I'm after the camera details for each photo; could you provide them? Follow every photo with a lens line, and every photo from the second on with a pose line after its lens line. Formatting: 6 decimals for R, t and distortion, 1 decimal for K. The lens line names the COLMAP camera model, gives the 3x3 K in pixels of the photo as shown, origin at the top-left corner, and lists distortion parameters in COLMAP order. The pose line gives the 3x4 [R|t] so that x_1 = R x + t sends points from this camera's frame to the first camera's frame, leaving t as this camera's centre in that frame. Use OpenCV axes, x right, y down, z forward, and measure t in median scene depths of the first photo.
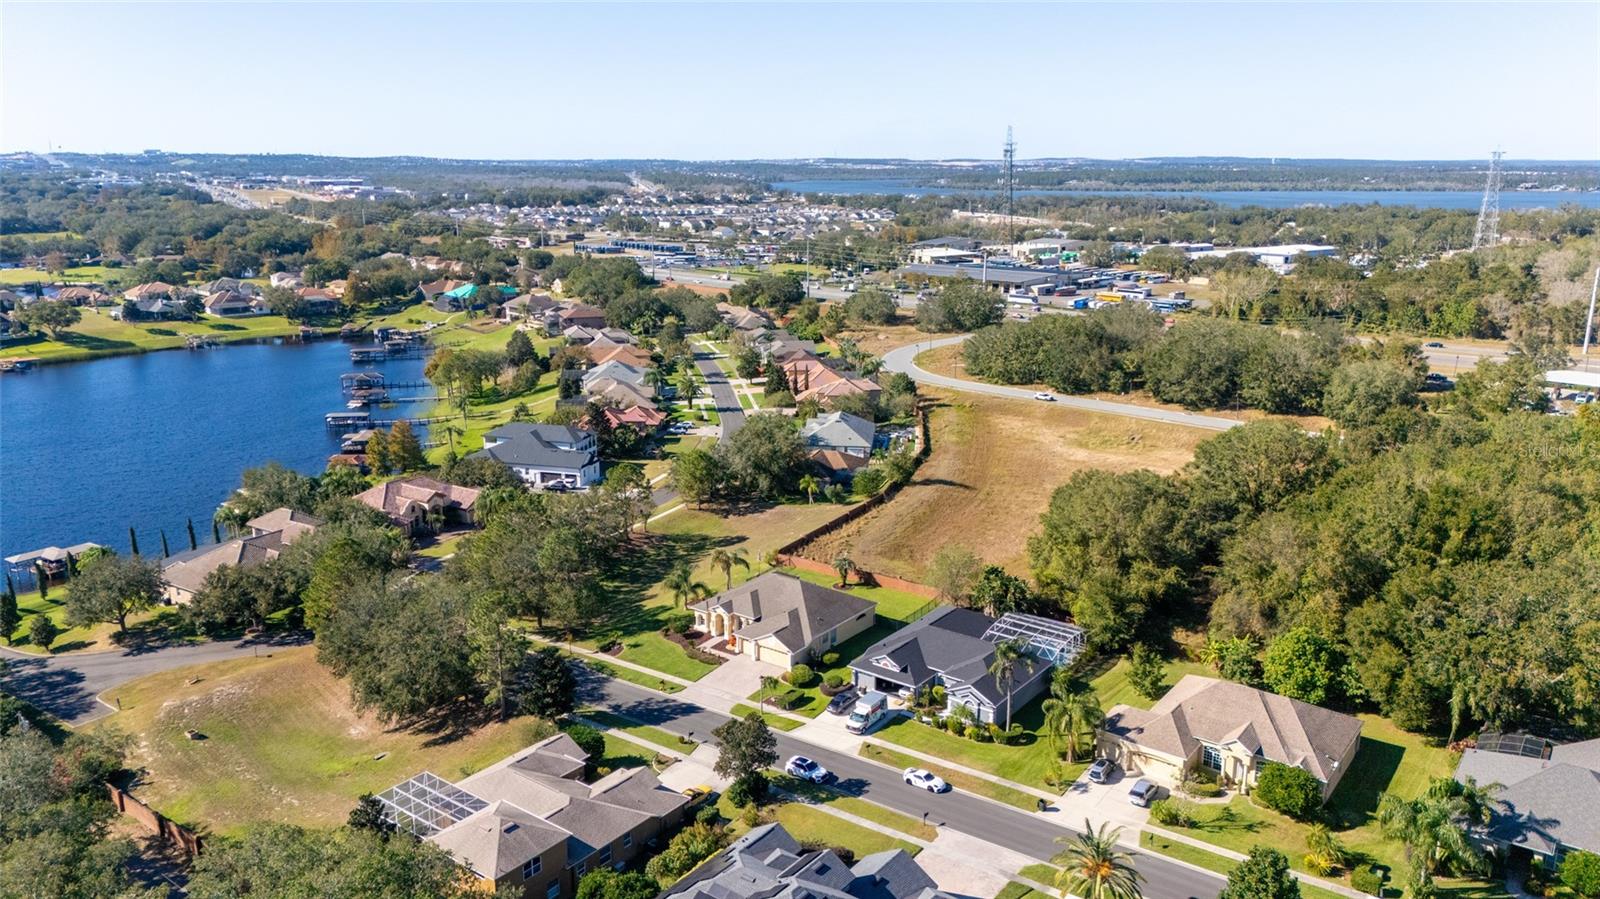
lens RADIAL K [[1173.7, 0, 791.8], [0, 1173.7, 450.2], [0, 0, 1]] dist [0.073428, -0.073871]
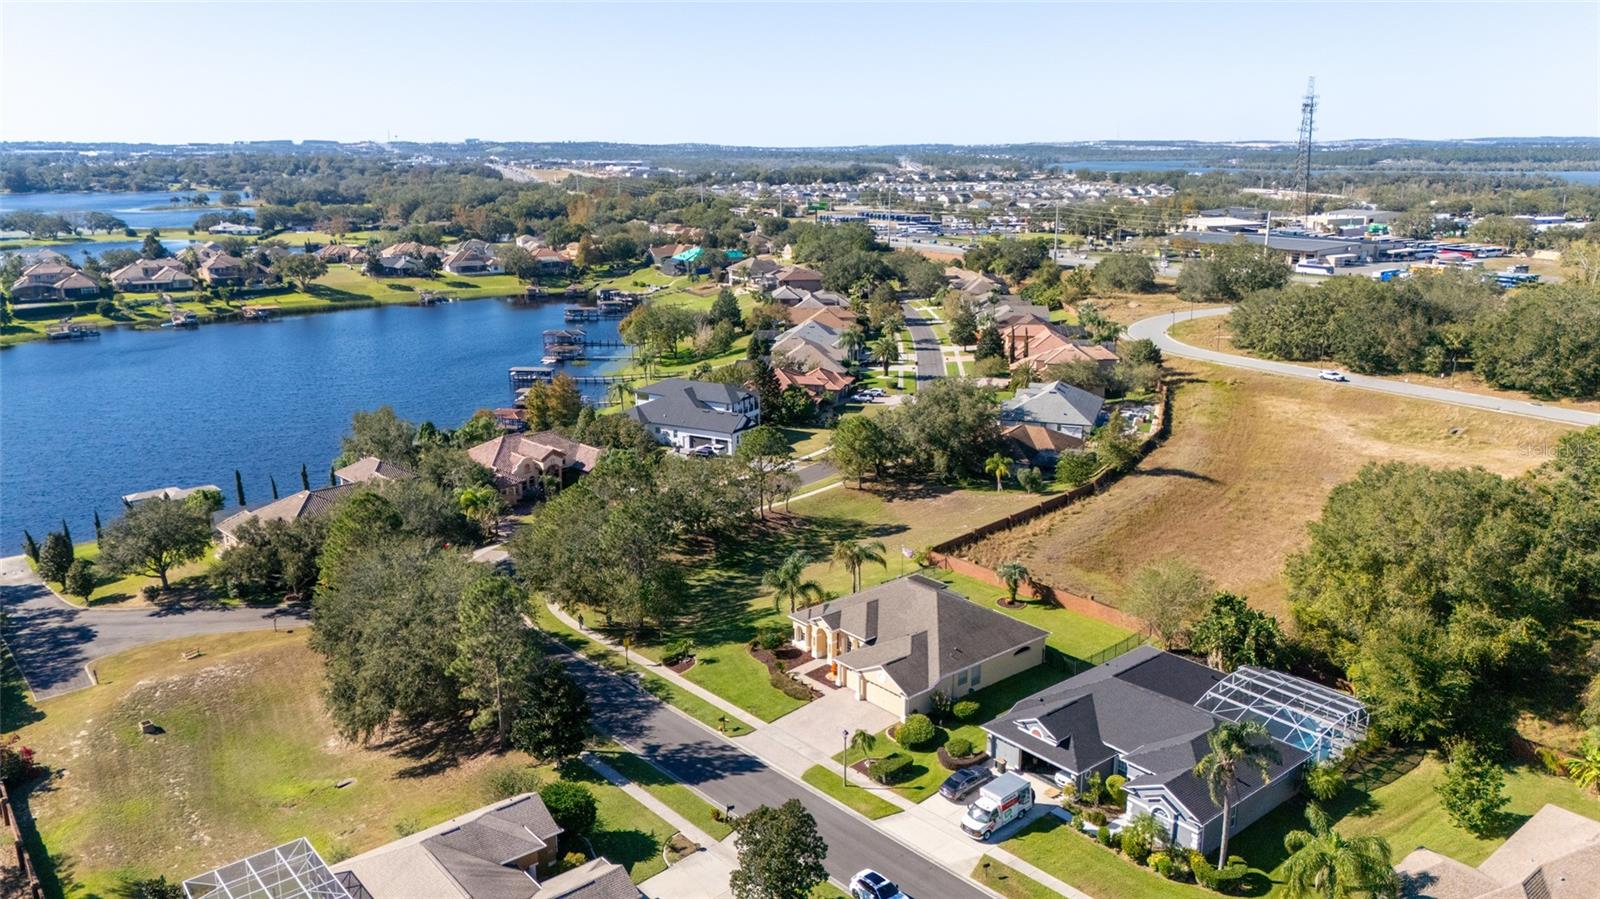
lens RADIAL K [[1173.7, 0, 793.2], [0, 1173.7, 449.5], [0, 0, 1]] dist [0.073428, -0.073871]
pose [[0.975079, 0.052671, -0.215515, 0.048349], [-0.050299, 0.998598, 0.016481, 0.011661], [0.216081, -0.005230, 0.976361, 0.192045]]
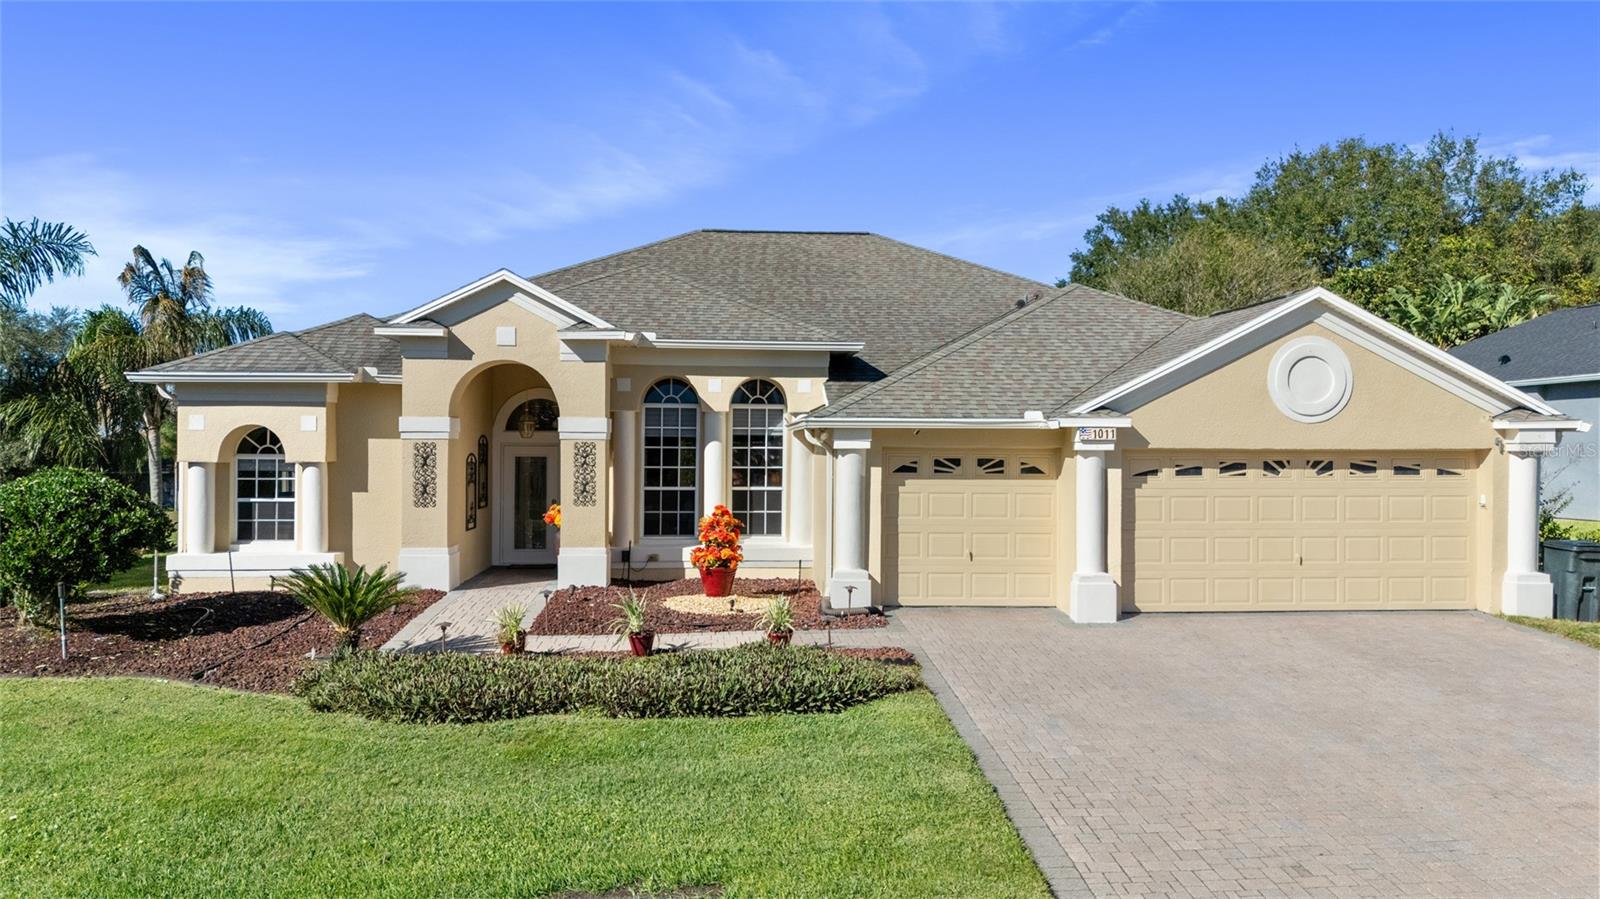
lens RADIAL K [[1173.7, 0, 812.3], [0, 1173.7, 448.3], [0, 0, 1]] dist [0.073428, -0.073871]
pose [[0.742013, 0.005774, 0.670361, -0.076838], [0.153054, 0.972094, -0.177787, 0.115199], [-0.652680, 0.234522, 0.720422, 0.606028]]
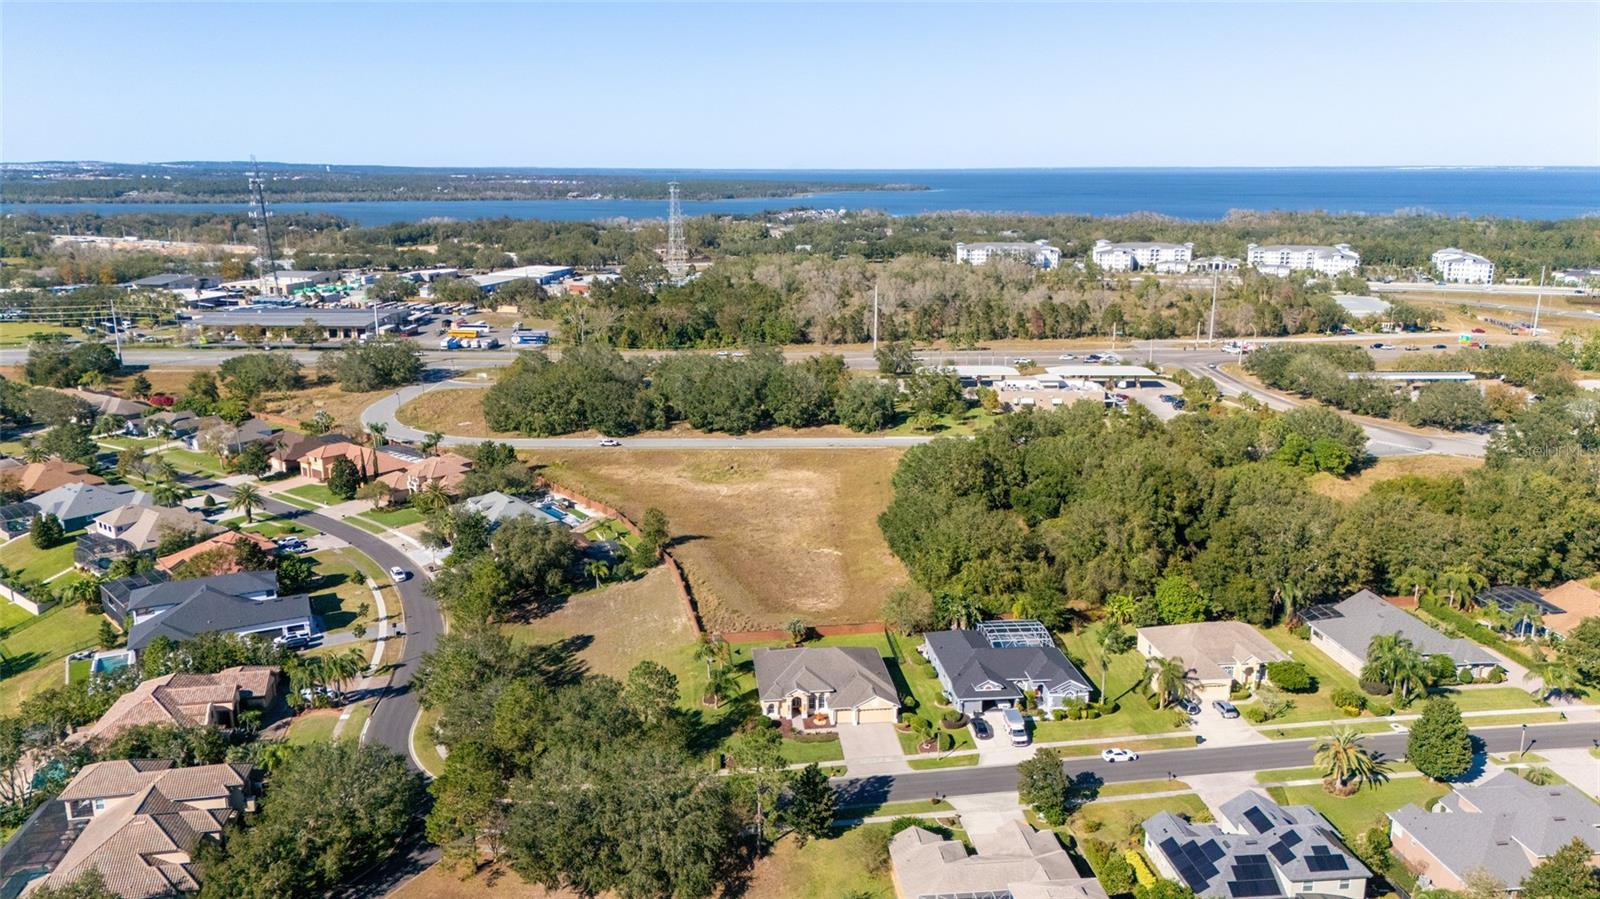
lens RADIAL K [[1173.7, 0, 799.5], [0, 1173.7, 454.8], [0, 0, 1]] dist [0.073428, -0.073871]
pose [[0.724132, -0.166491, 0.669264, -0.500508], [0.166358, 0.983936, 0.064774, -0.099940], [-0.669297, 0.064433, 0.740196, 0.123945]]
